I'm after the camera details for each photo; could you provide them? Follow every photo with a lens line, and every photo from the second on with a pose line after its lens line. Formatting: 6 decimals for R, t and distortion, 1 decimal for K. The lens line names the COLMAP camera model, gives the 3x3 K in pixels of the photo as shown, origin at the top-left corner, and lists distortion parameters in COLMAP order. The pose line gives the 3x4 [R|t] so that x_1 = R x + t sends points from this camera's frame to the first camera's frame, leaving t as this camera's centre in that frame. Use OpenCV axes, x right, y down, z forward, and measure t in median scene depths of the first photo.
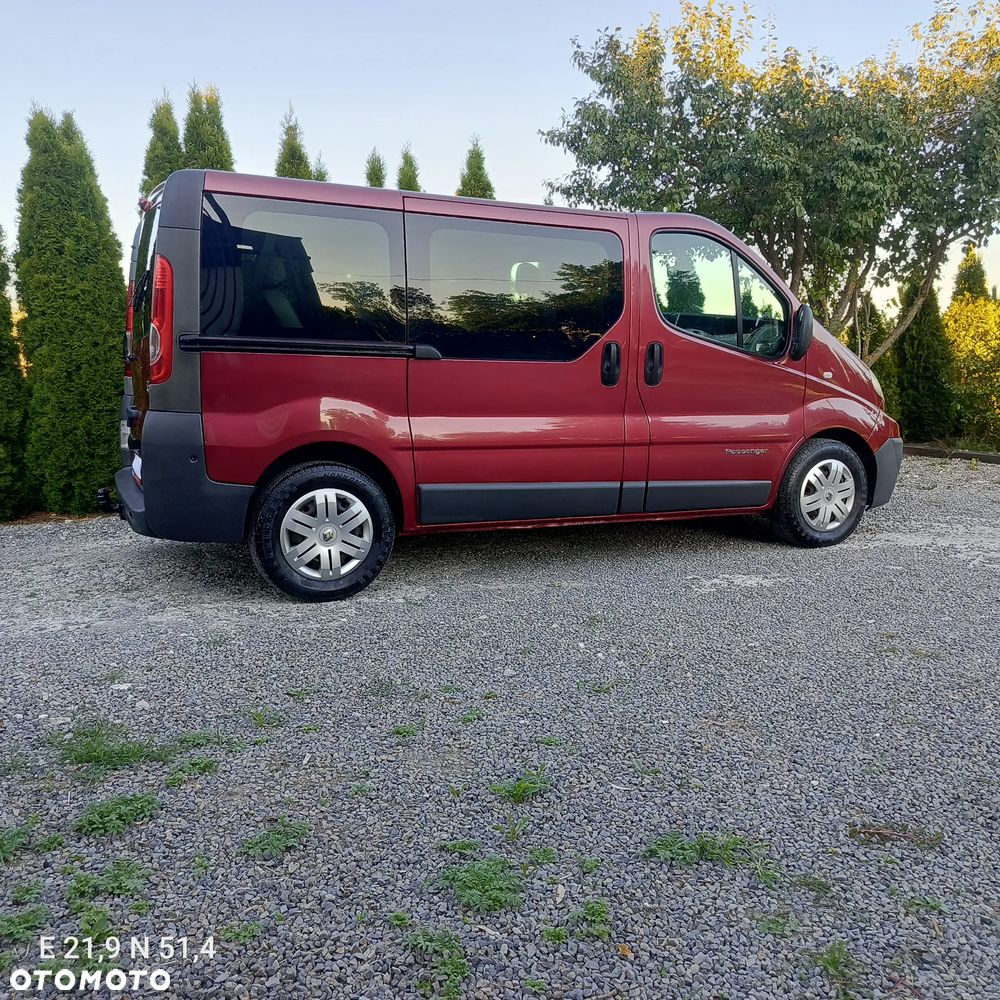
lens RADIAL K [[923.1, 0, 500.0], [0, 923.1, 500.0], [0, 0, 1]] dist [0.089459, -0.147362]
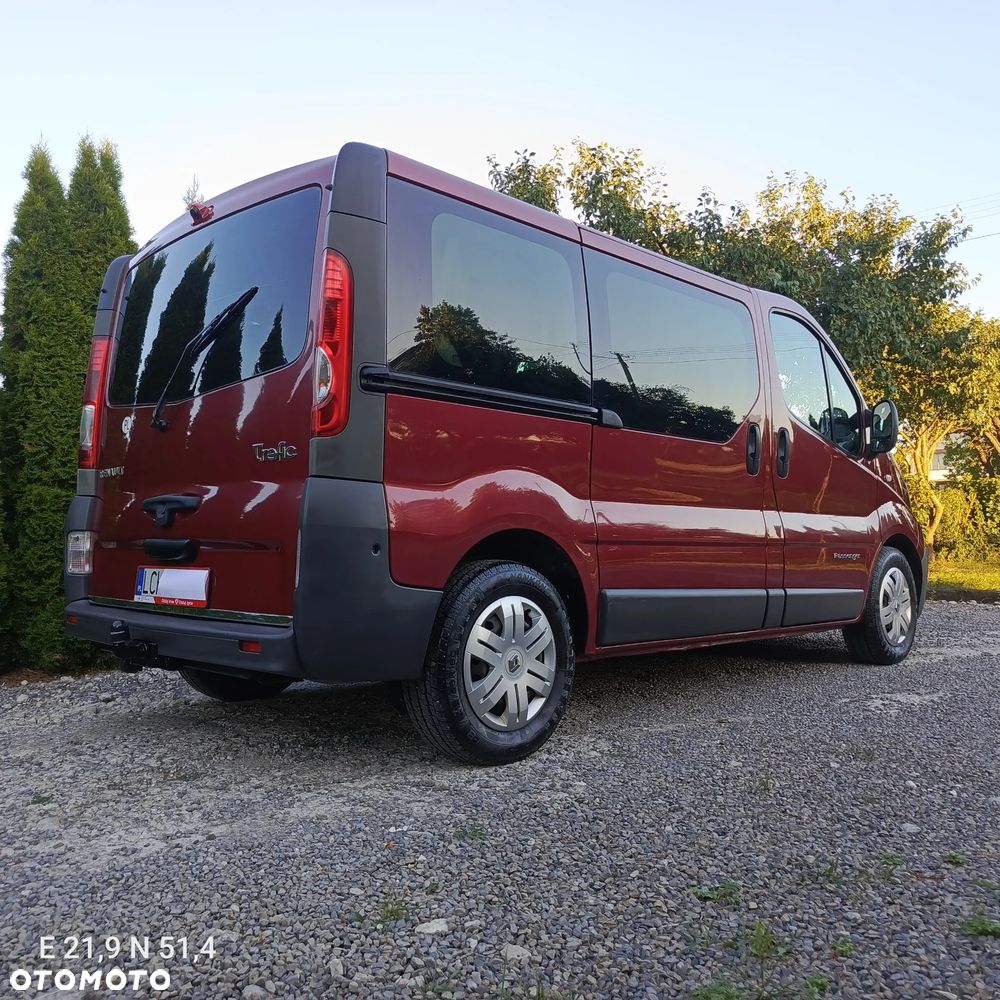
lens RADIAL K [[923.1, 0, 500.0], [0, 923.1, 500.0], [0, 0, 1]] dist [0.089459, -0.147362]
pose [[0.938007, 0.002258, 0.346609, -0.387414], [0.063344, 0.982022, -0.177822, 0.035747], [-0.340779, 0.188754, 0.921000, 0.292482]]
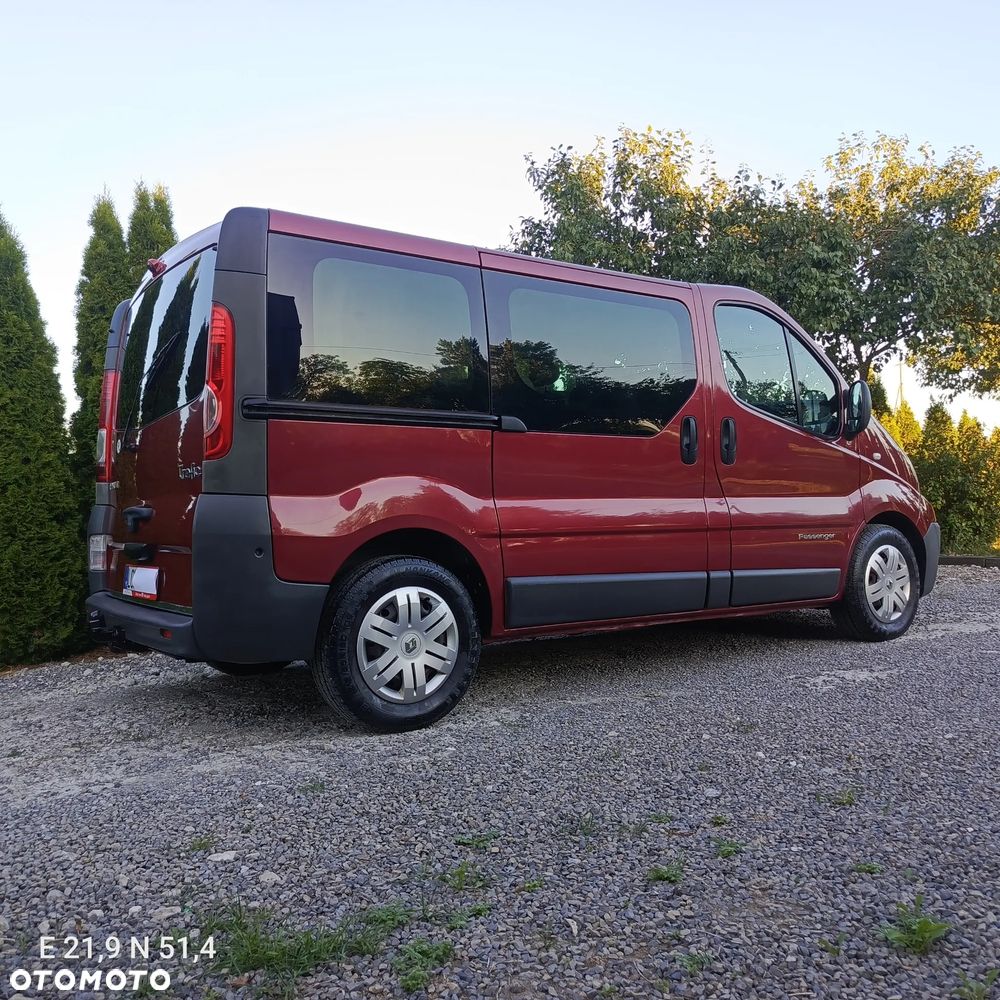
lens RADIAL K [[923.1, 0, 500.0], [0, 923.1, 500.0], [0, 0, 1]] dist [0.089459, -0.147362]
pose [[0.984657, -0.037401, 0.170447, -0.213145], [0.065139, 0.984936, -0.160178, 0.042100], [-0.161889, 0.168823, 0.972261, 0.158471]]
